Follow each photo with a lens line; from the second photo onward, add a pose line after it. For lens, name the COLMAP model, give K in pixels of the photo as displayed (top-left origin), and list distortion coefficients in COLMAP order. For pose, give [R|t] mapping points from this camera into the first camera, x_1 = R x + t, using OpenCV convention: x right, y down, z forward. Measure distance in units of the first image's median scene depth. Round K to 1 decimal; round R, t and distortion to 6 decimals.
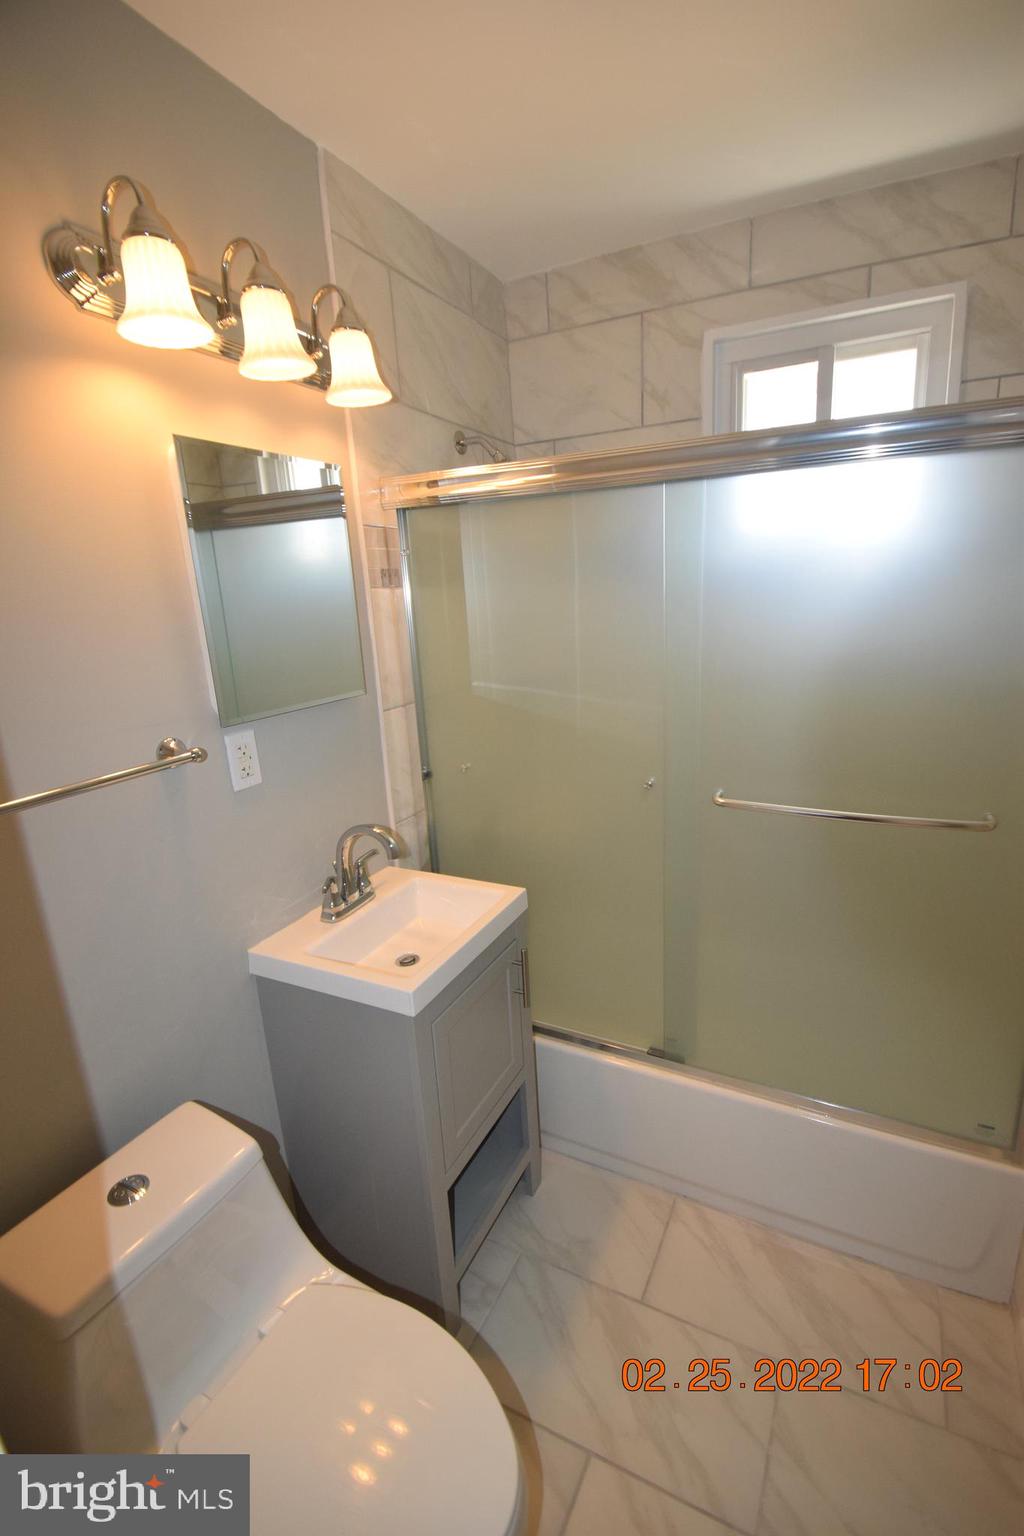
lens RADIAL K [[674.9, 0, 546.4], [0, 674.9, 763.6], [0, 0, 1]] dist [0.024180, -0.022576]
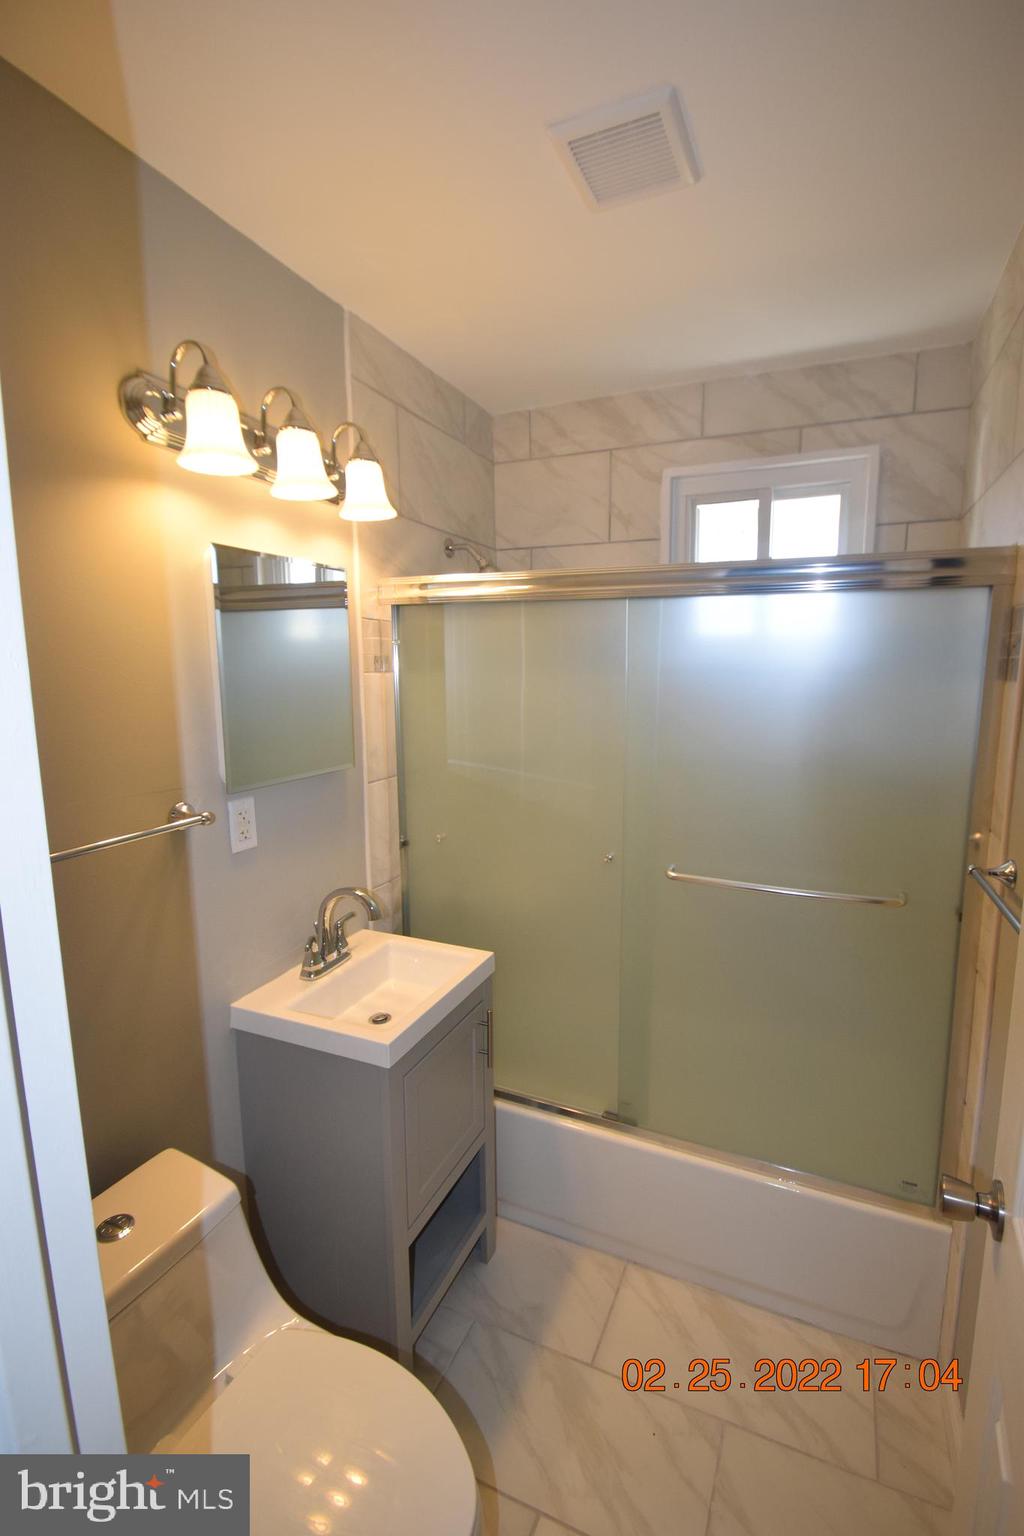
lens RADIAL K [[674.9, 0, 546.4], [0, 674.9, 763.6], [0, 0, 1]] dist [0.024180, -0.022576]
pose [[0.997700, 0.037072, 0.056743, -0.018433], [-0.030662, 0.993464, -0.109951, 0.002217], [-0.060448, 0.107958, 0.992316, -0.103508]]
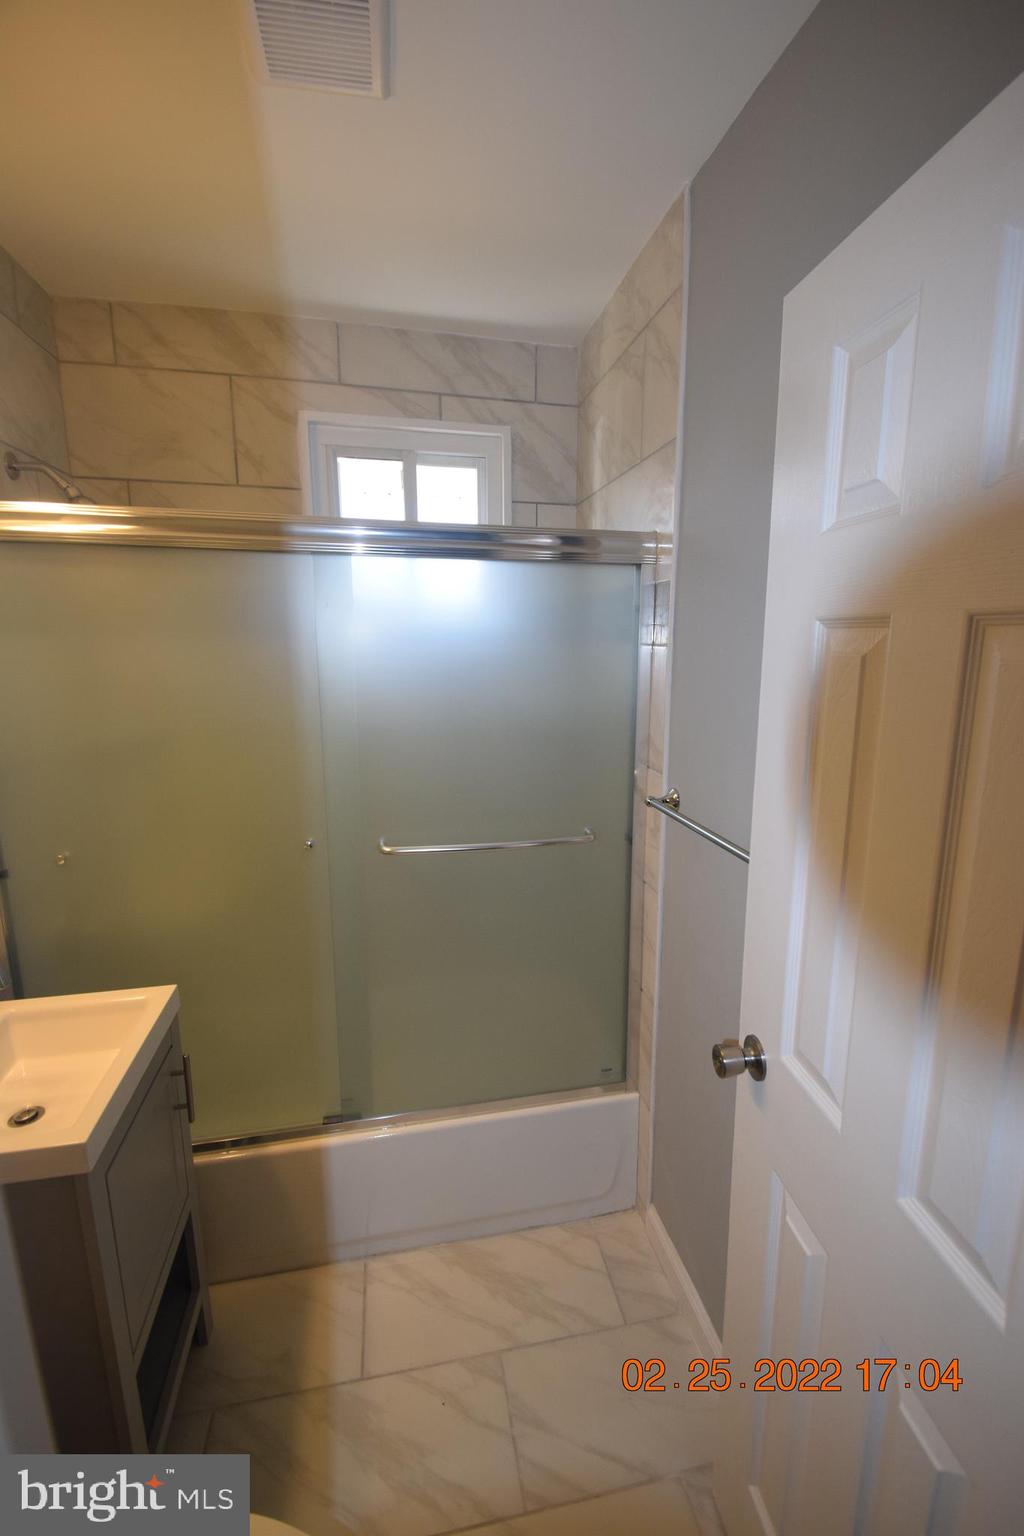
lens RADIAL K [[674.9, 0, 546.4], [0, 674.9, 763.6], [0, 0, 1]] dist [0.024180, -0.022576]
pose [[0.785954, -0.067977, 0.614536, -0.170997], [0.116008, 0.992499, -0.038582, -0.008461], [-0.607304, 0.101614, 0.787945, -0.007666]]
